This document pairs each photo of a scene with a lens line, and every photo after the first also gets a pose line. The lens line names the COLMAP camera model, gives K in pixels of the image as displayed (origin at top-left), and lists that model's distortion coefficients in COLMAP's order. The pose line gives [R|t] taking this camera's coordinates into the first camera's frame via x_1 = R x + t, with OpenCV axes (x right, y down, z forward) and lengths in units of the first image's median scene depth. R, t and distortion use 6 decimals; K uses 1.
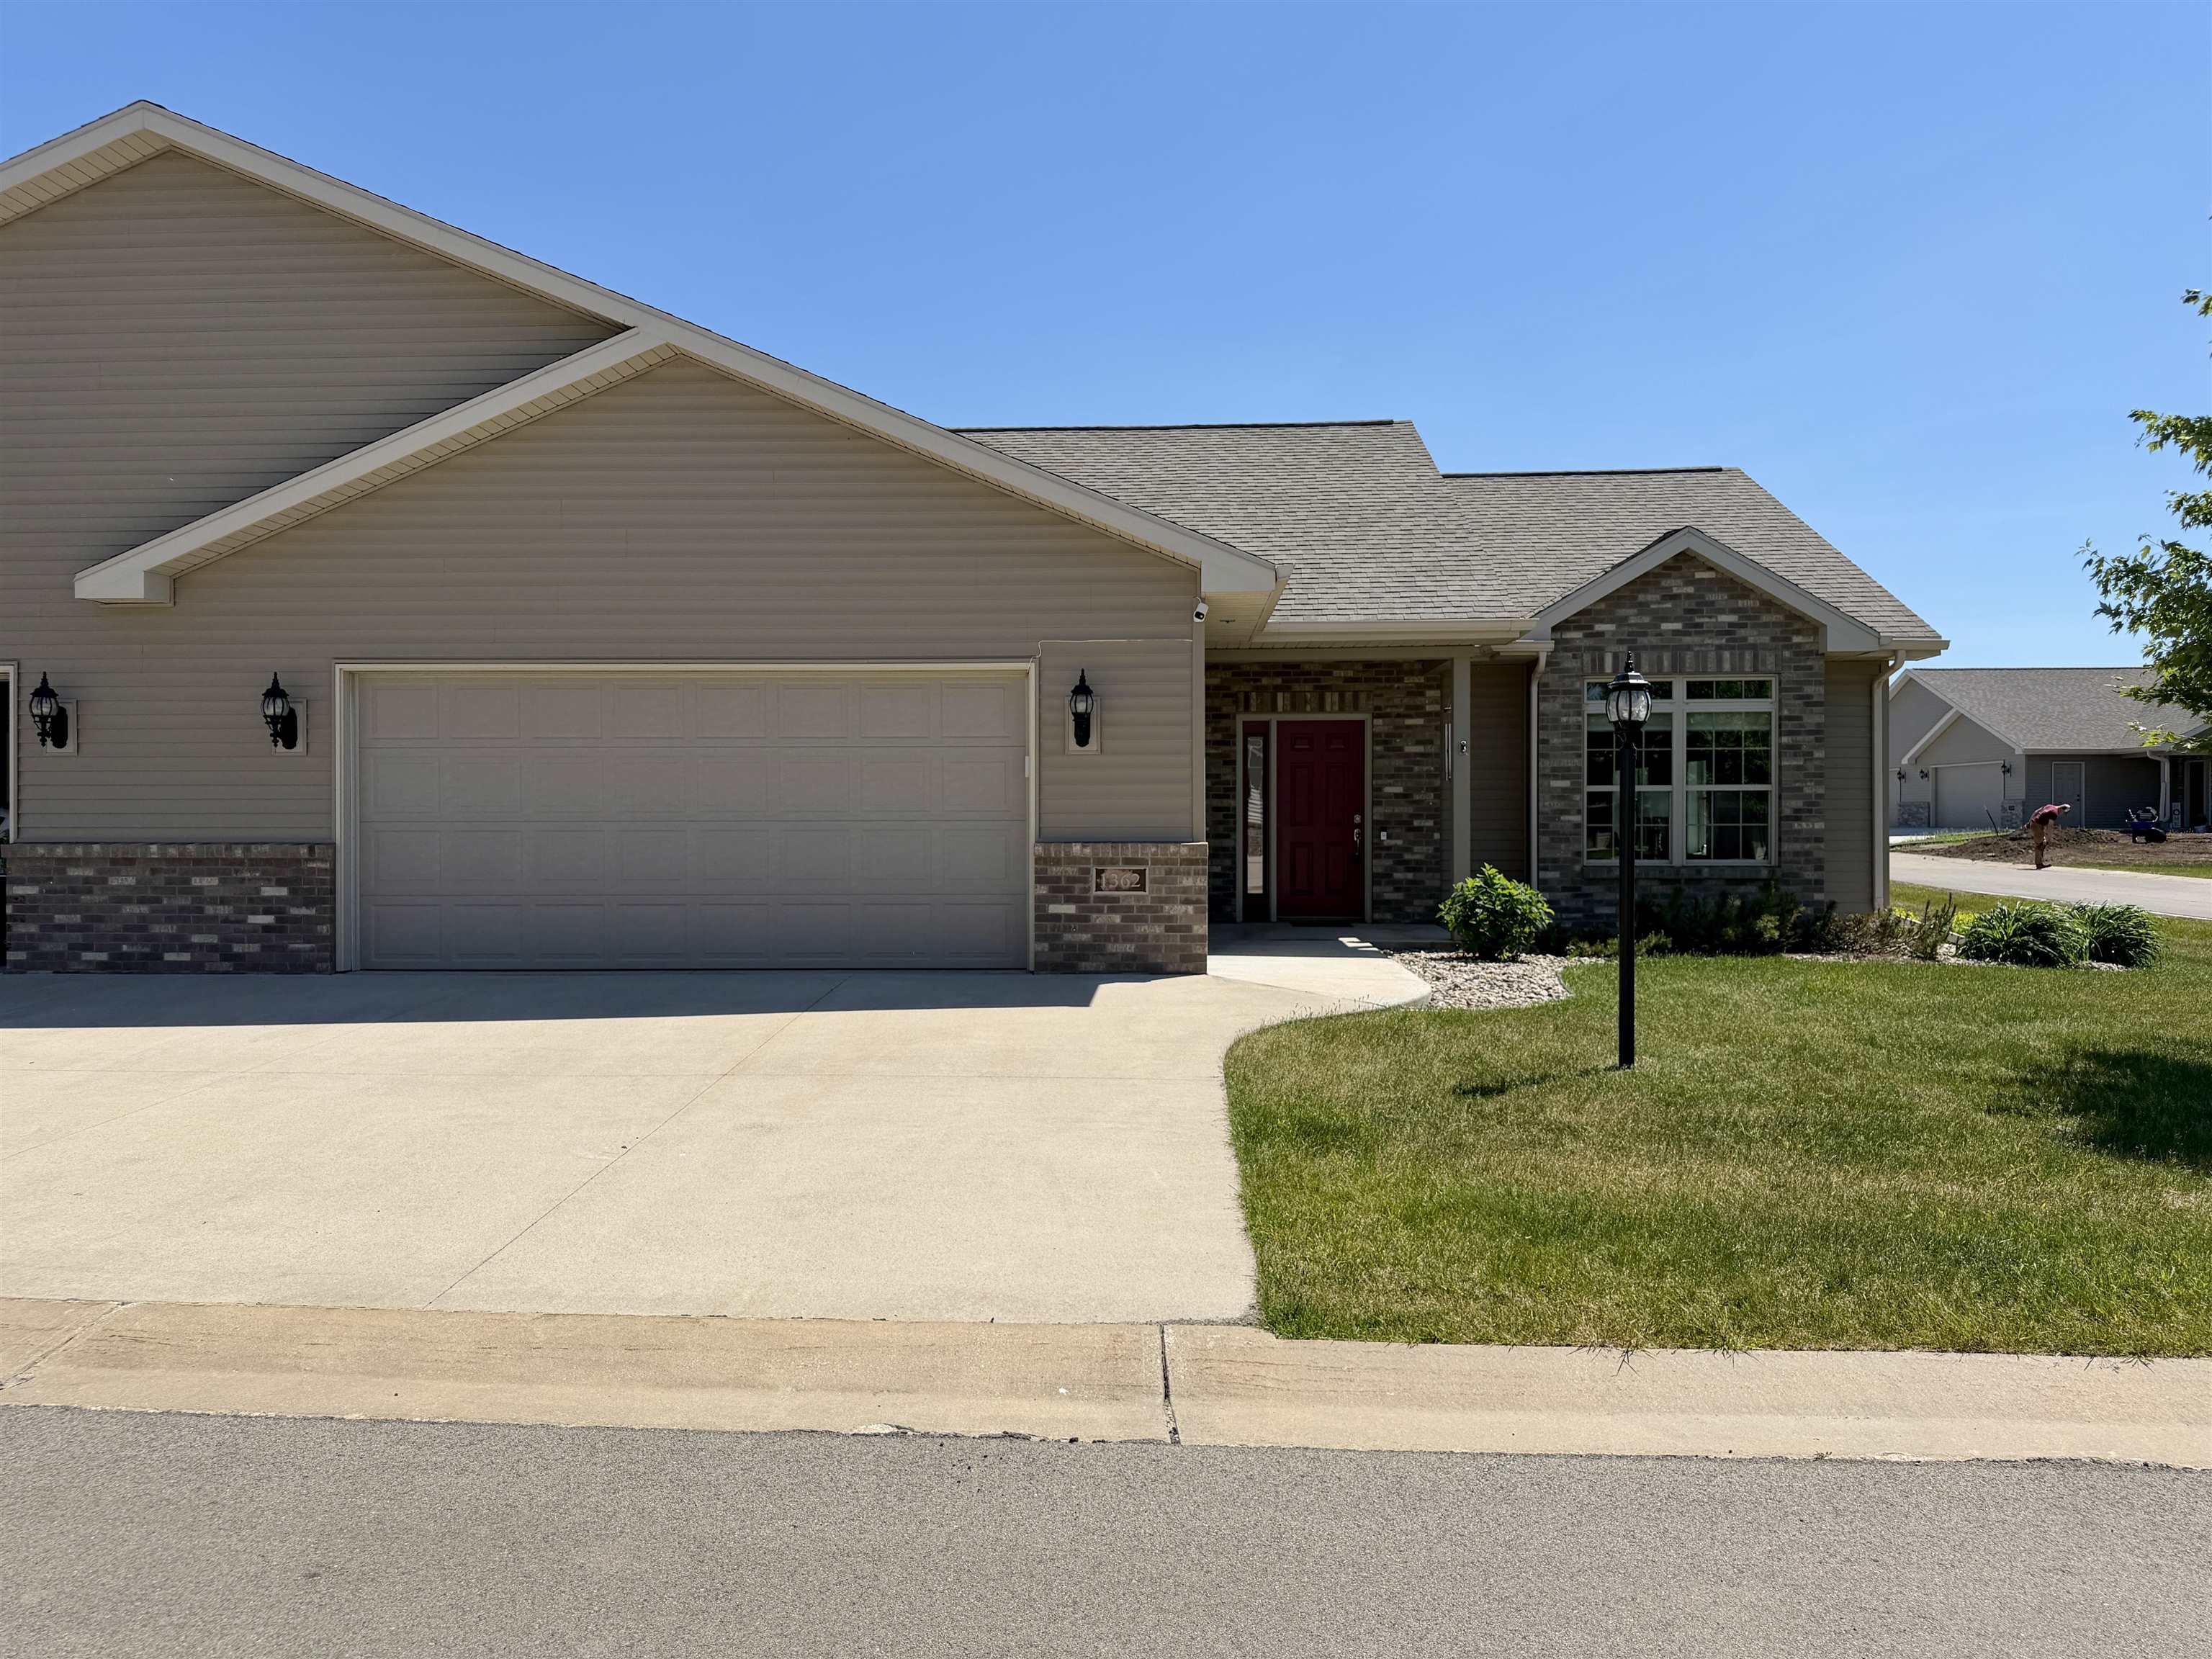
lens RADIAL K [[1563.8, 0, 1106.6], [0, 1563.8, 822.5], [0, 0, 1]] dist [0.026356, -0.020497]
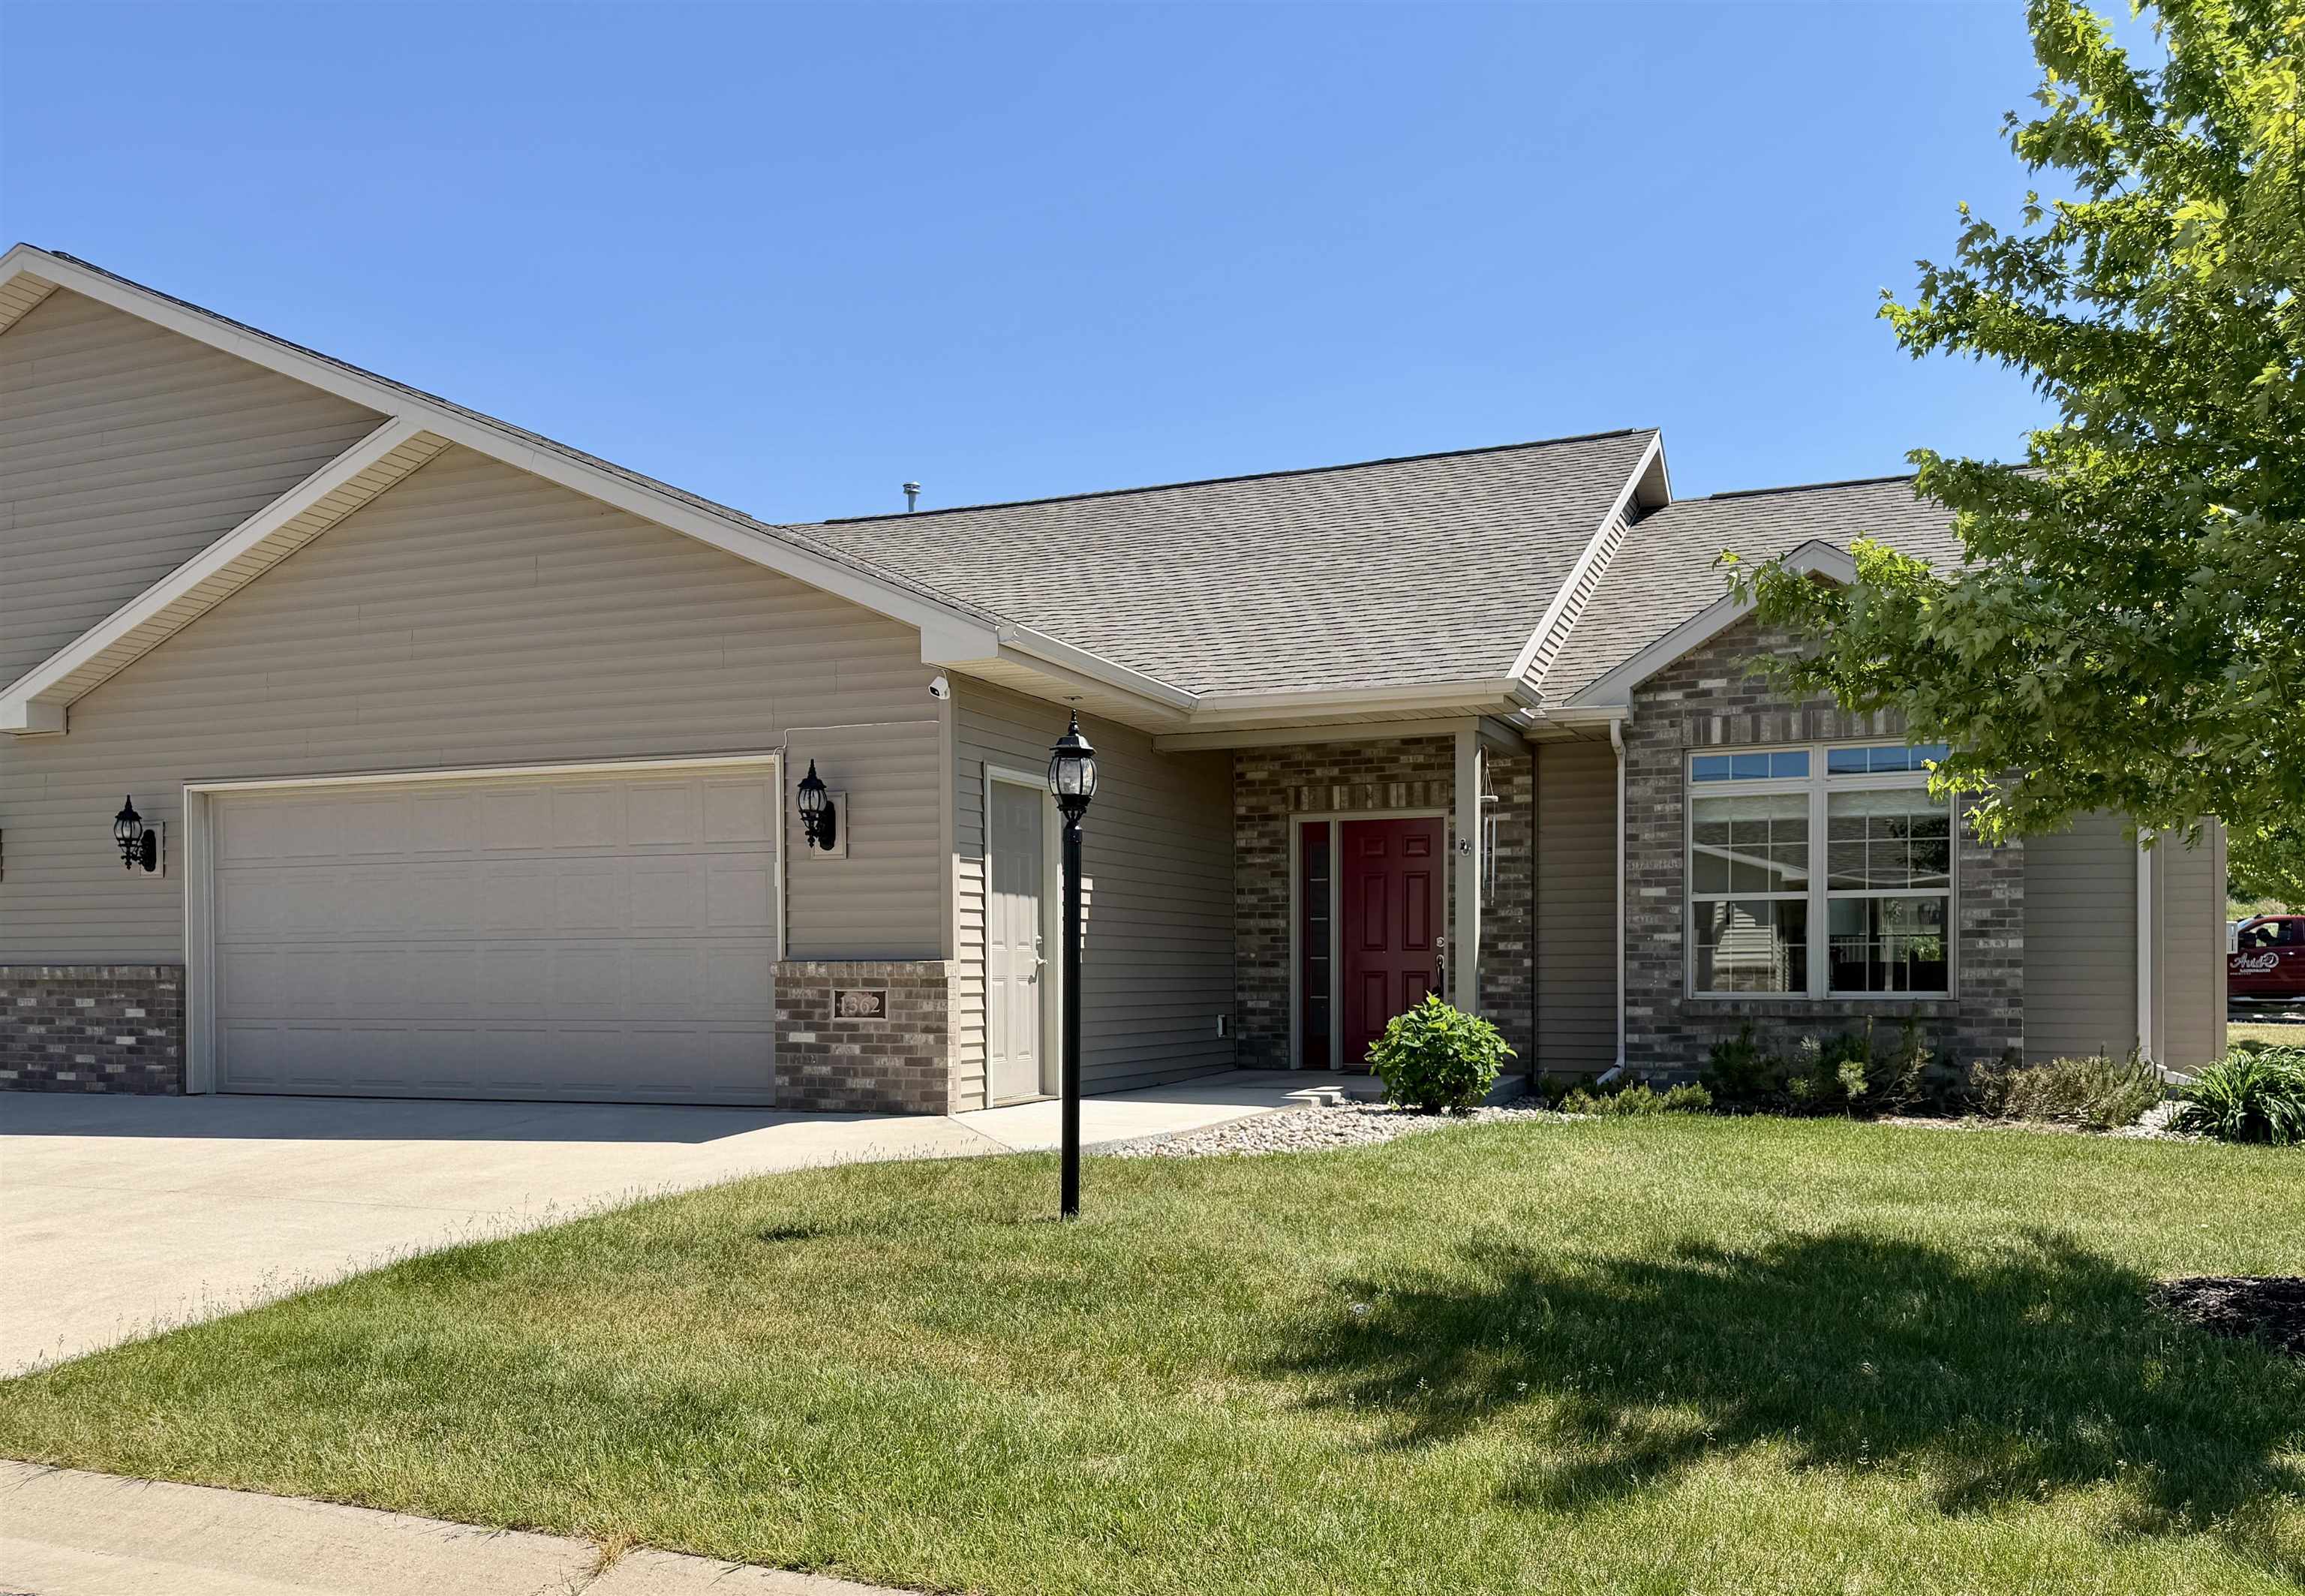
lens RADIAL K [[1830.0, 0, 1144.5], [0, 1830.0, 978.3], [0, 0, 1]] dist [0.009901, 0.006256]
pose [[0.943493, -0.000792, -0.331392, 0.395368], [0.001783, 0.999995, 0.002687, 0.016376], [0.331388, -0.003126, 0.943489, 0.086059]]
